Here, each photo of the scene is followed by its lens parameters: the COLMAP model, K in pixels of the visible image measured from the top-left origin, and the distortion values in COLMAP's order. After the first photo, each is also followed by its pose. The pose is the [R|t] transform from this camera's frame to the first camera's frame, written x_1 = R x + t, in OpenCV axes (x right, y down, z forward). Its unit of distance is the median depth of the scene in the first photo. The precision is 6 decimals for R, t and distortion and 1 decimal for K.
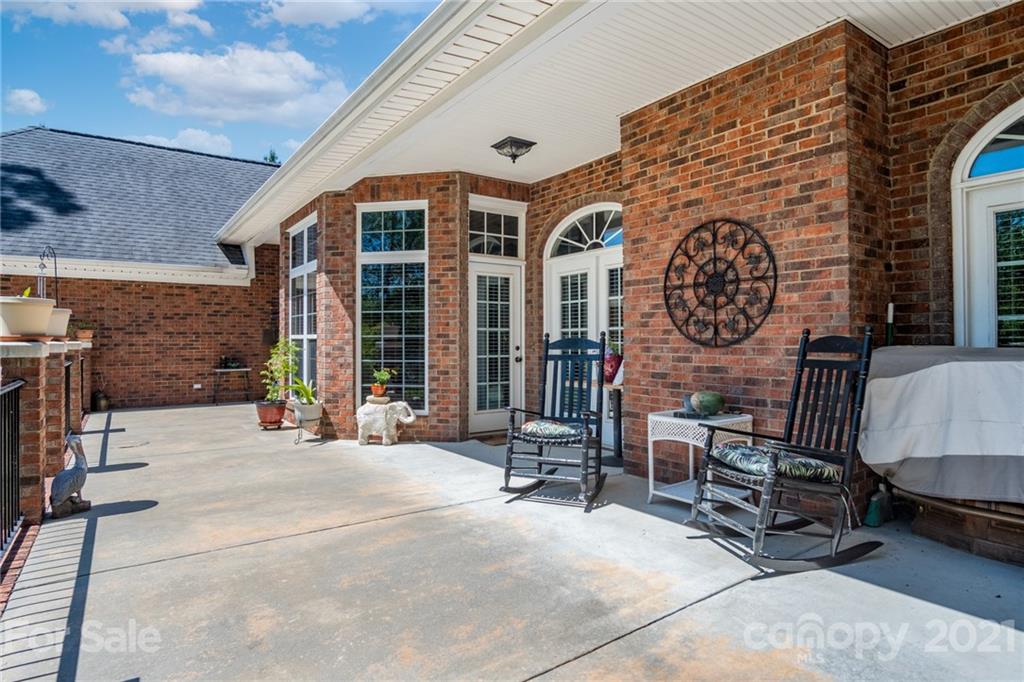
lens RADIAL K [[561.1, 0, 512.0], [0, 561.1, 341.0], [0, 0, 1]] dist [-0.027330, 0.000487]
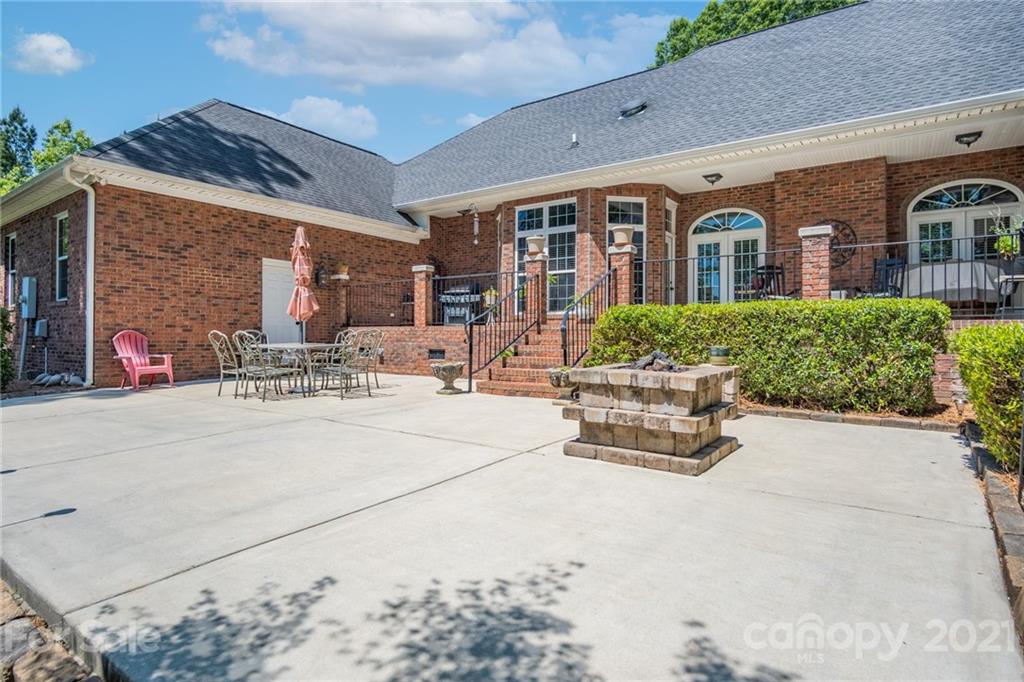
lens RADIAL K [[540.8, 0, 512.0], [0, 540.8, 341.0], [0, 0, 1]] dist [-0.023004, -0.001067]
pose [[0.942256, 0.004383, 0.334866, -1.221297], [-0.006996, 0.999954, 0.006596, 0.224215], [-0.334821, -0.008558, 0.942243, -0.567140]]
